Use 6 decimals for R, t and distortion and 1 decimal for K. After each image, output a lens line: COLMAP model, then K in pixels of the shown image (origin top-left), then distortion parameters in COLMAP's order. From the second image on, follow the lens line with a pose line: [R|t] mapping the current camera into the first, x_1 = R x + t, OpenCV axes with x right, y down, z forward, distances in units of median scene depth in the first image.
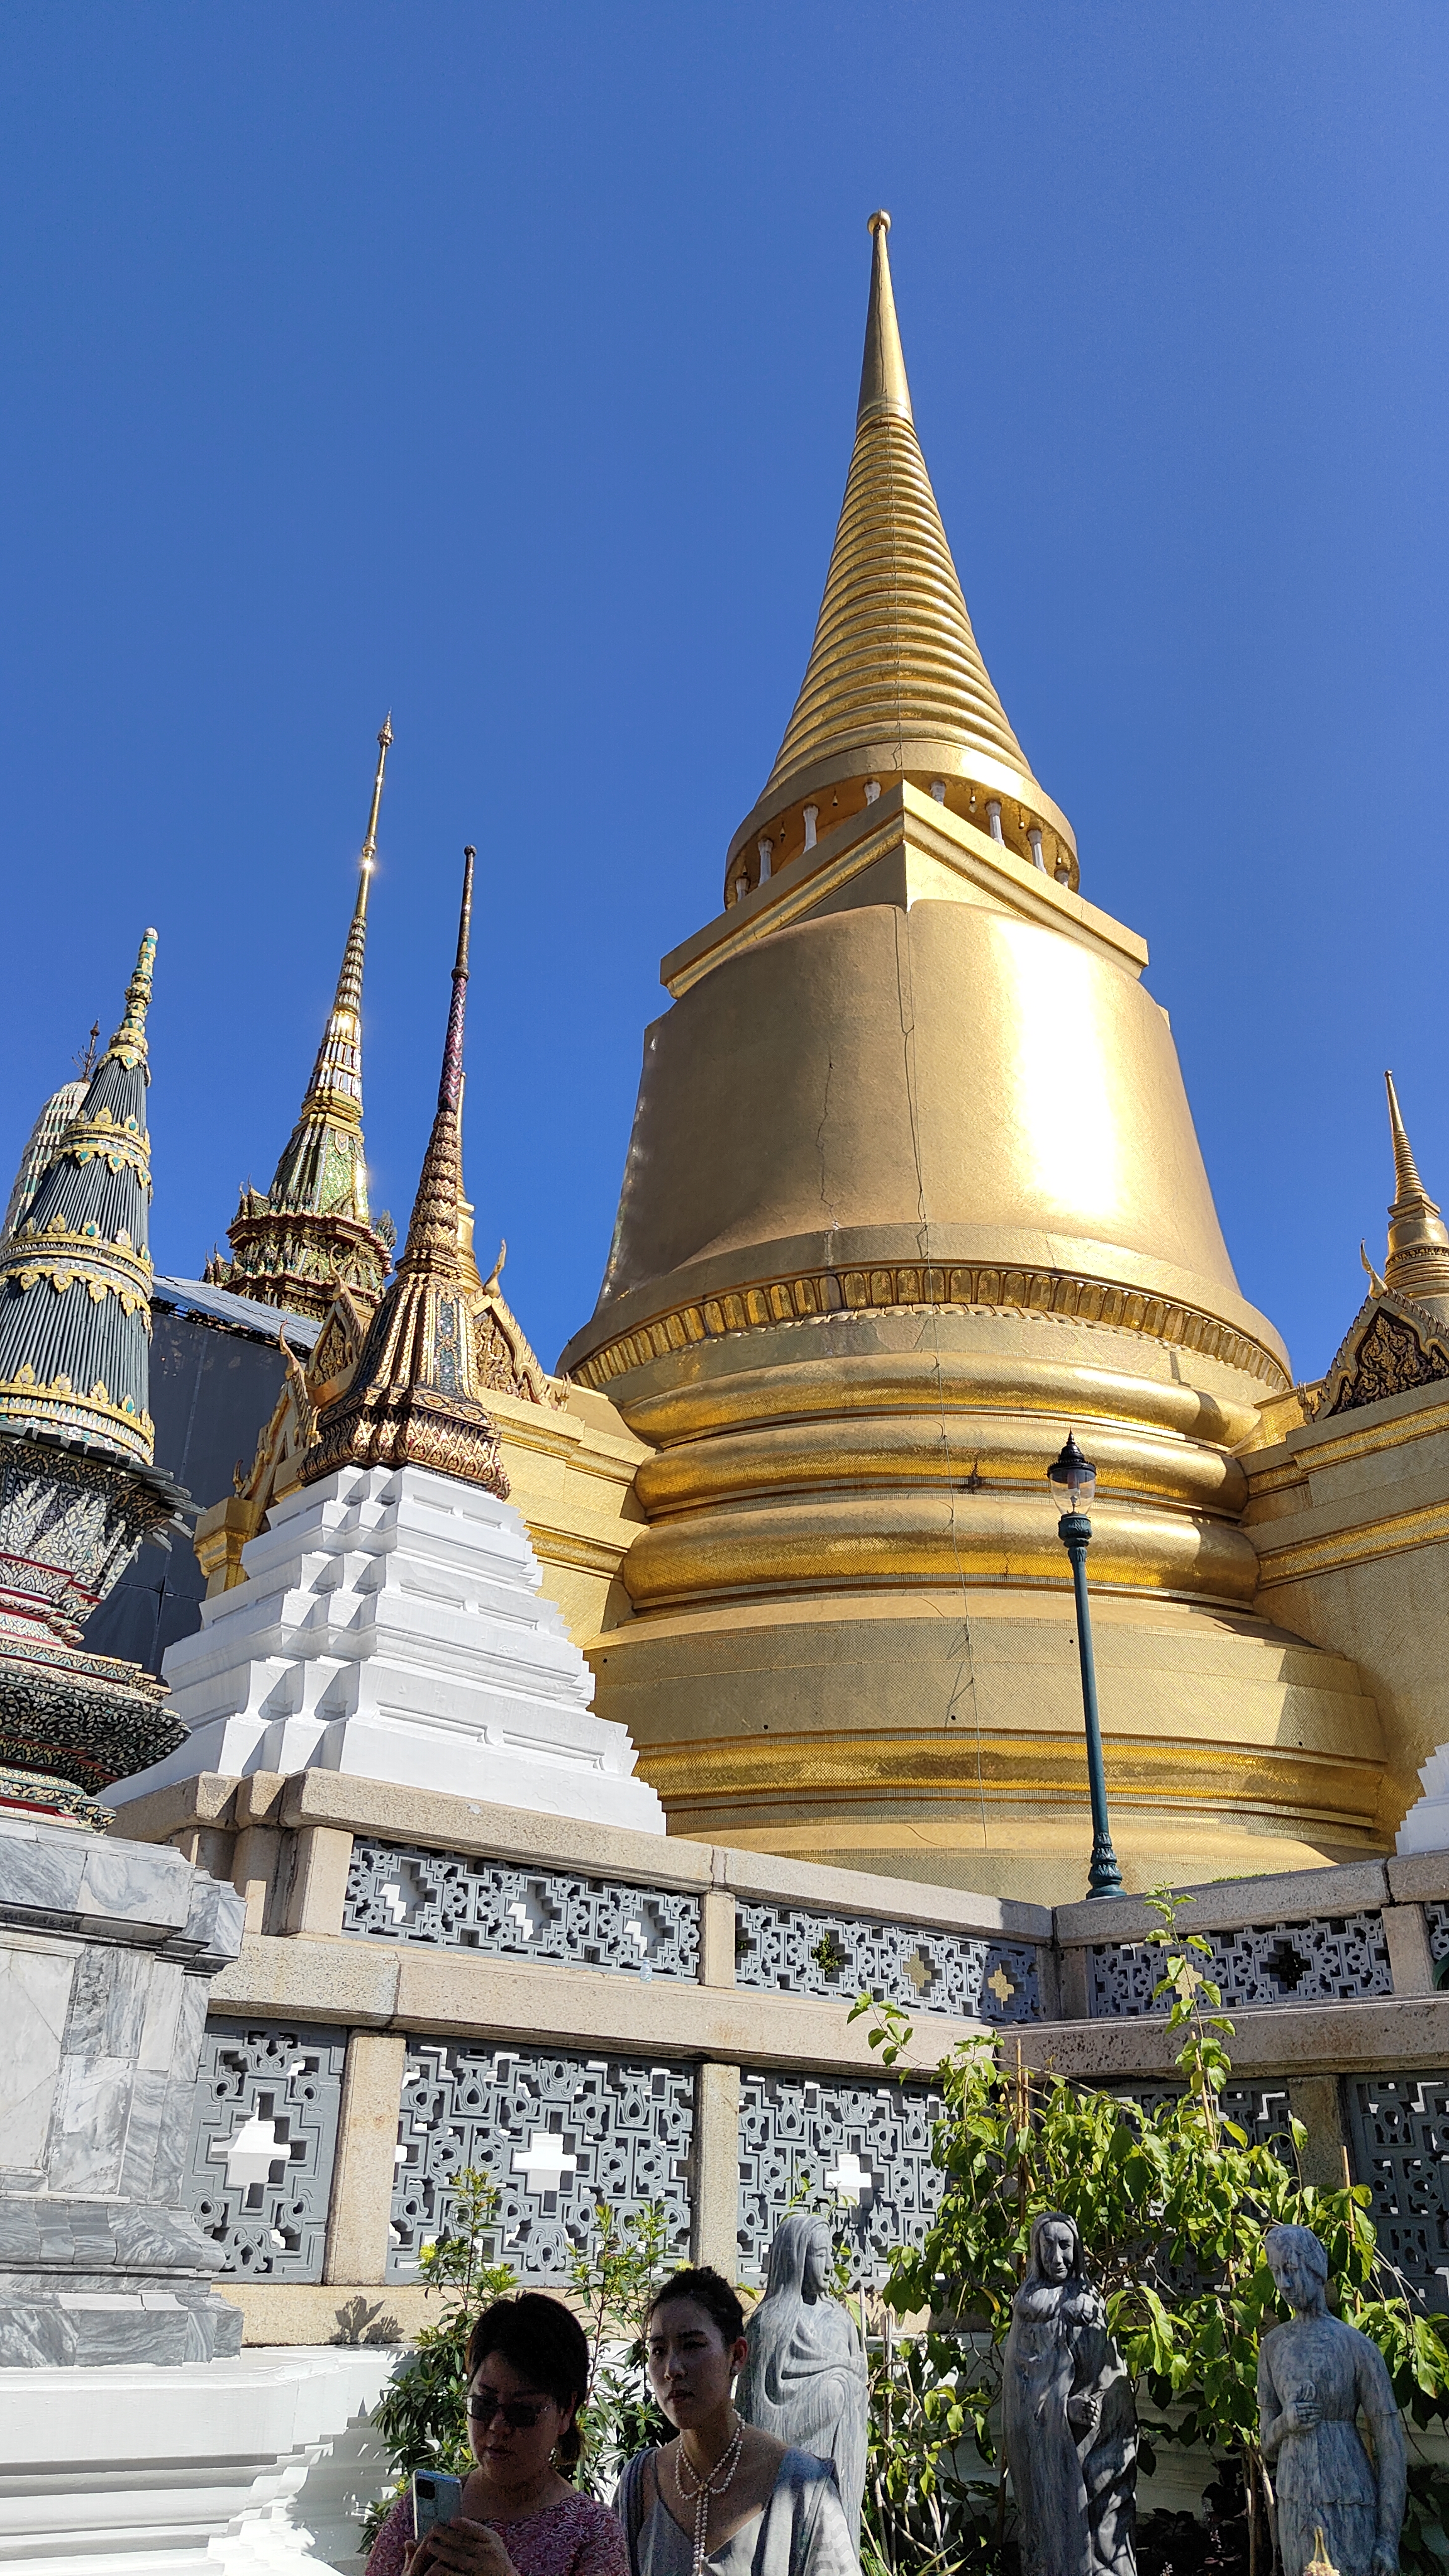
lens RADIAL K [[1797.7, 0, 724.5], [0, 1797.7, 1288.0], [0, 0, 1]] dist [0.005858, -0.019287]
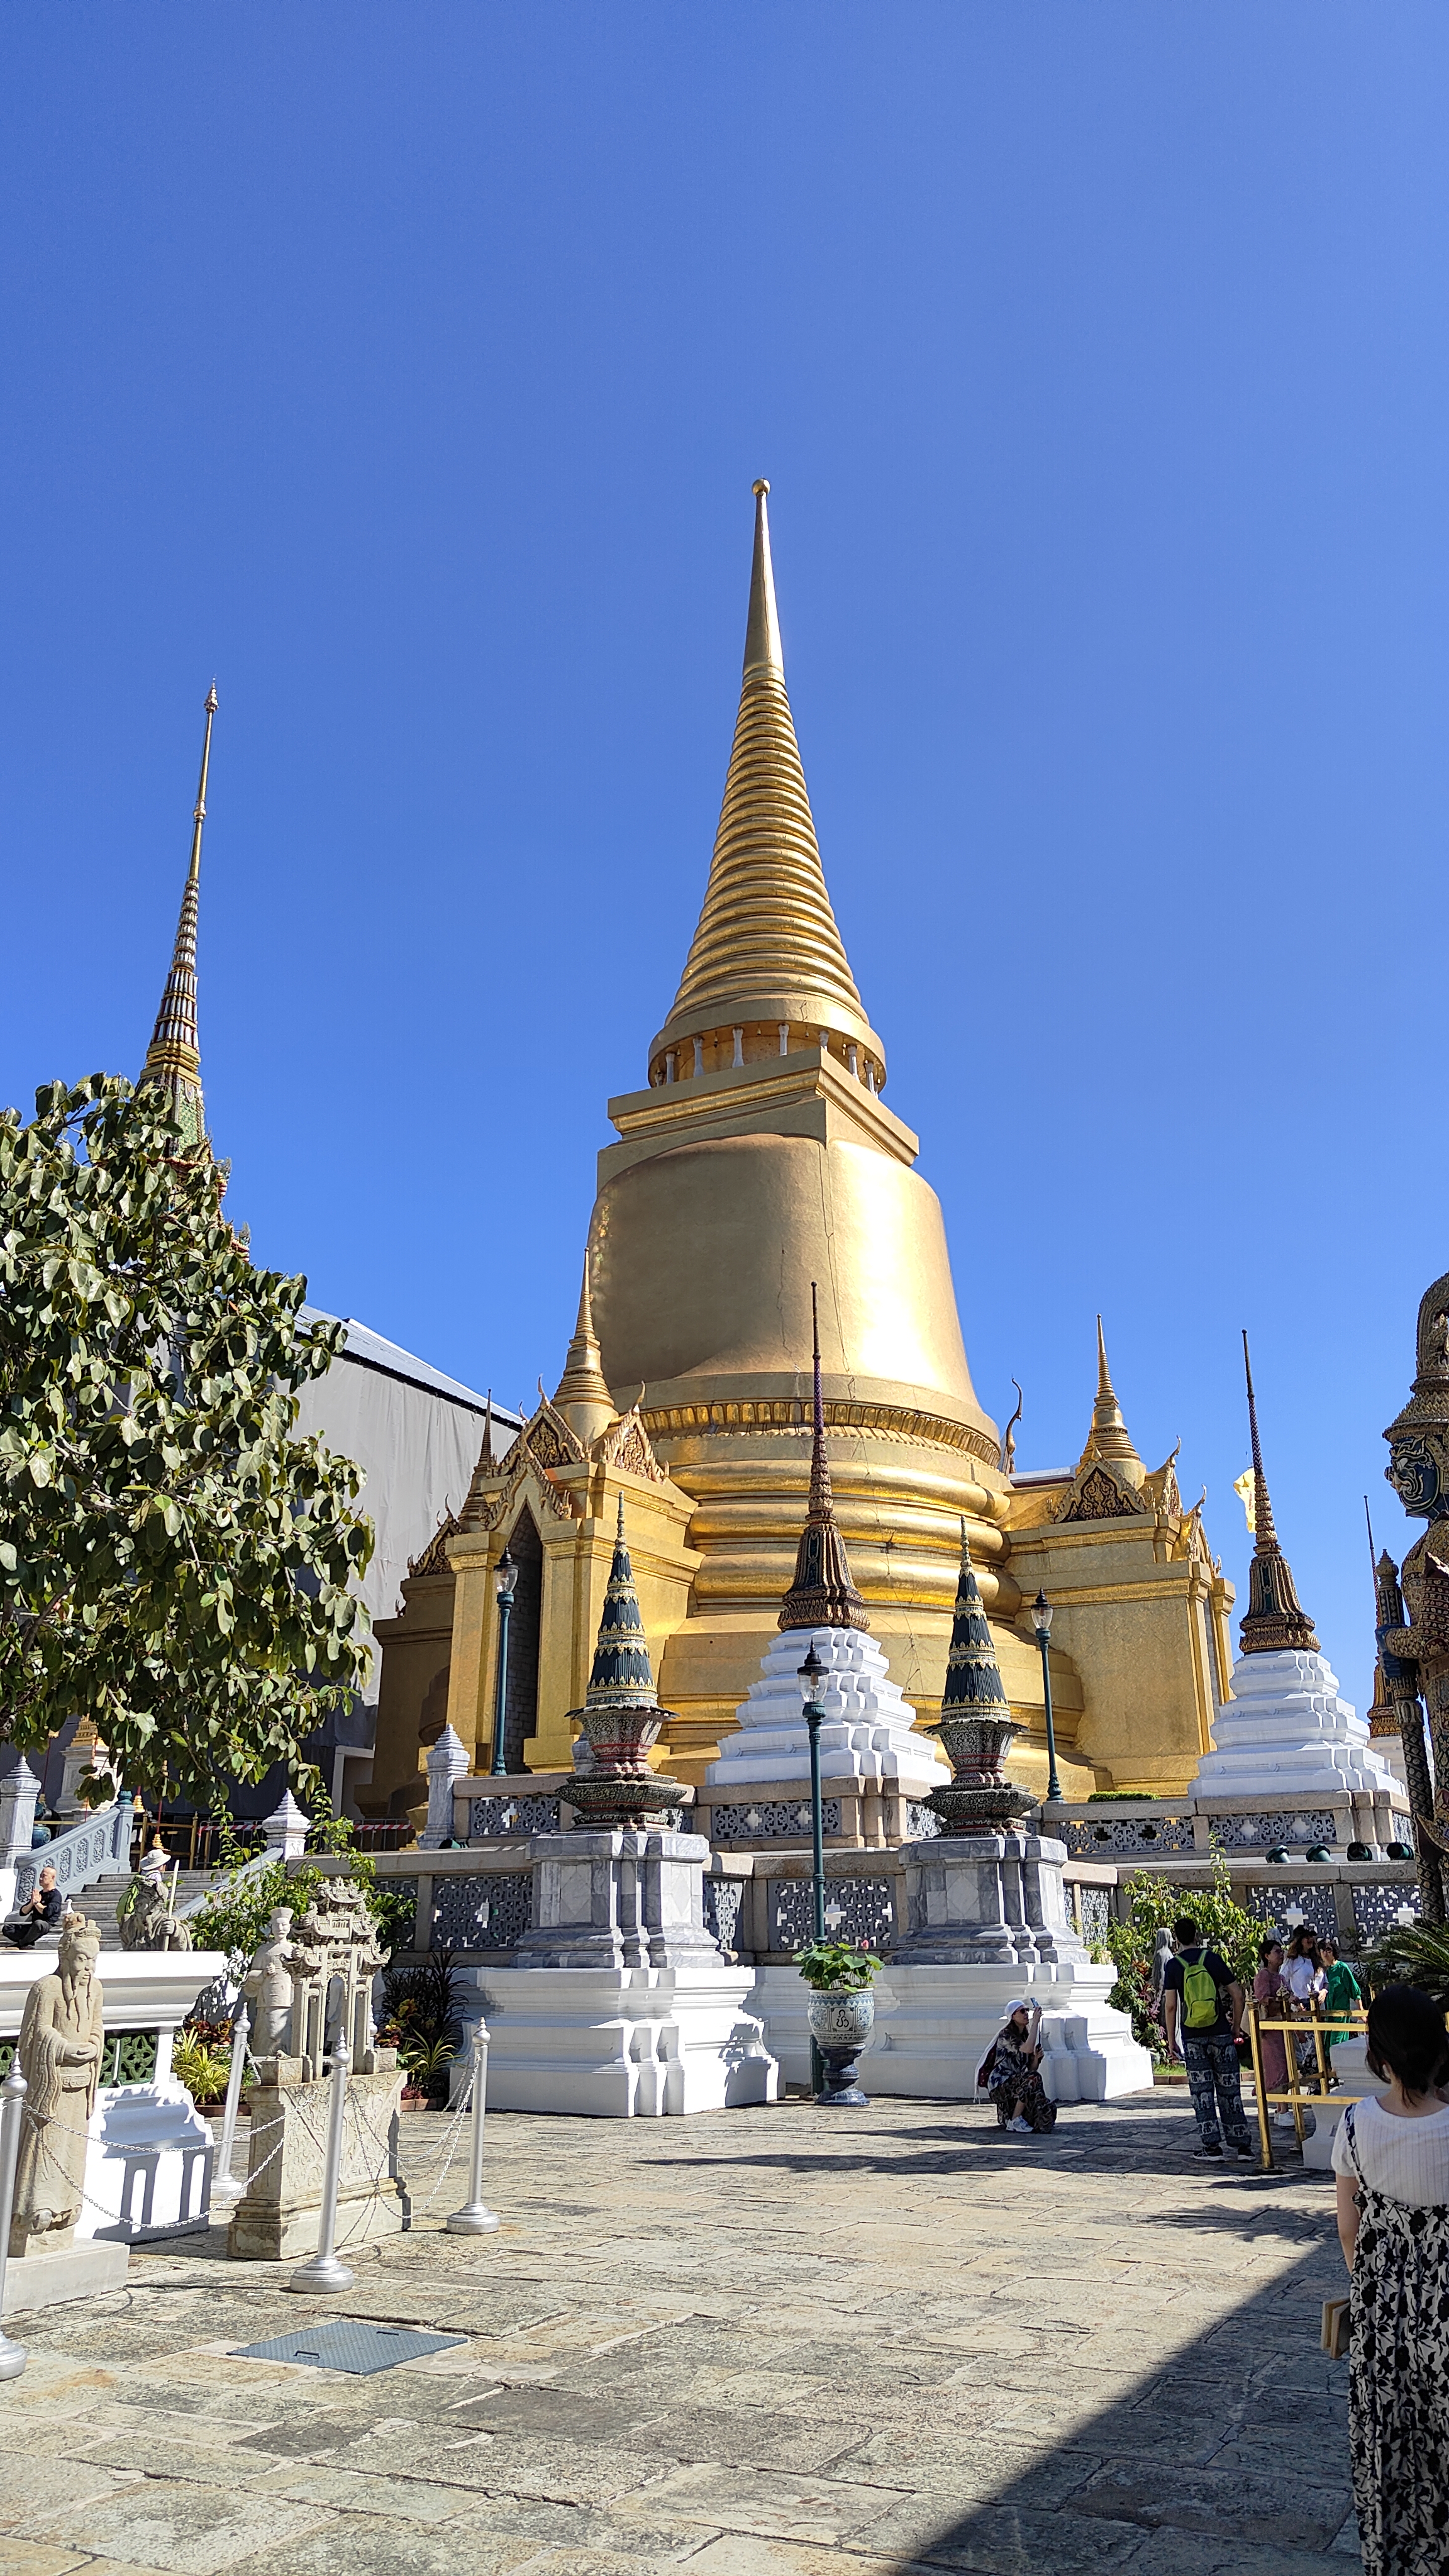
lens RADIAL K [[1797.7, 0, 724.5], [0, 1797.7, 1288.0], [0, 0, 1]] dist [0.005858, -0.019287]
pose [[0.929613, 0.101164, 0.354382, -0.623494], [-0.149240, 0.982551, 0.111002, -0.295118], [-0.336969, -0.156077, 0.928489, -0.536581]]
